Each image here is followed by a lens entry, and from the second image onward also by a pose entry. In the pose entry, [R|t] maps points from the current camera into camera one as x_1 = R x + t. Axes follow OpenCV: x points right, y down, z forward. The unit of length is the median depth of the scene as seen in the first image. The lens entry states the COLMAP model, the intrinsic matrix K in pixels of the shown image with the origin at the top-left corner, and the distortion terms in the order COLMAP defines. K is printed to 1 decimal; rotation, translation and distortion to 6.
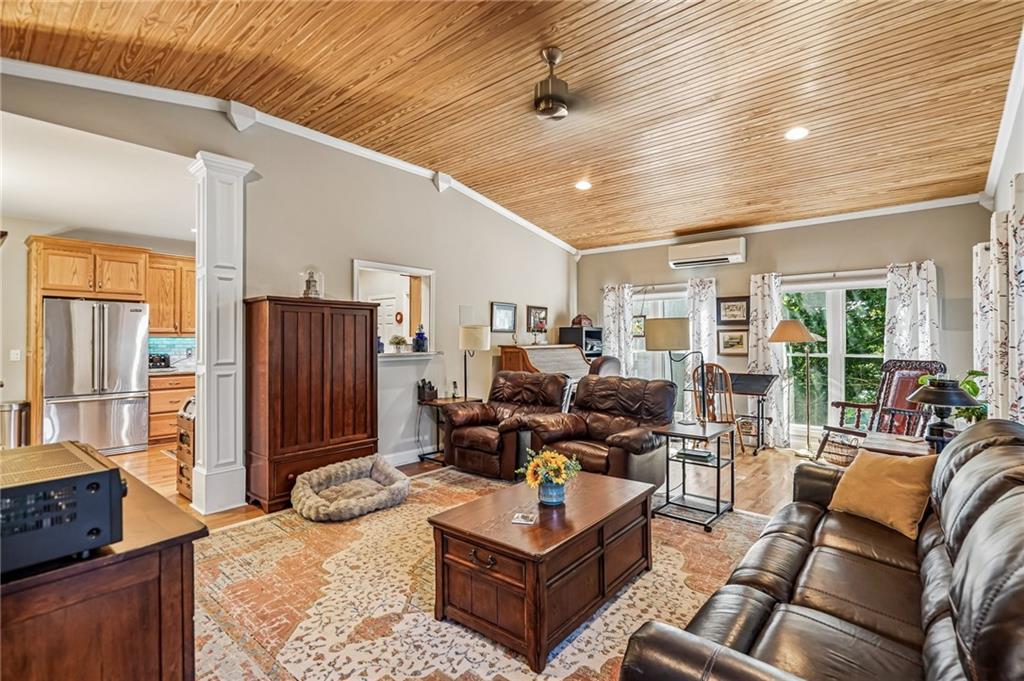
lens RADIAL K [[479.9, 0, 502.4], [0, 479.9, 335.8], [0, 0, 1]] dist [0.000253, 0.003498]
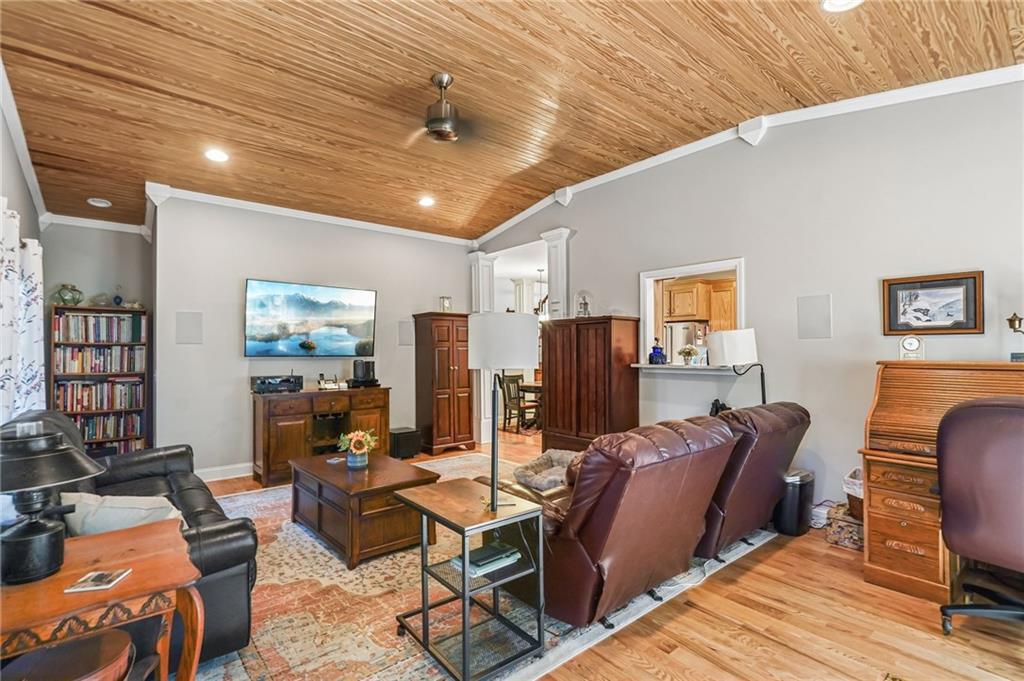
lens RADIAL K [[479.9, 0, 512.3], [0, 479.9, 344.5], [0, 0, 1]] dist [0.000253, 0.003498]
pose [[-0.160287, -0.014679, -0.986961, 0.886609], [0.005880, 0.999857, -0.015826, 0.011867], [0.987053, -0.008340, -0.160178, 1.046628]]
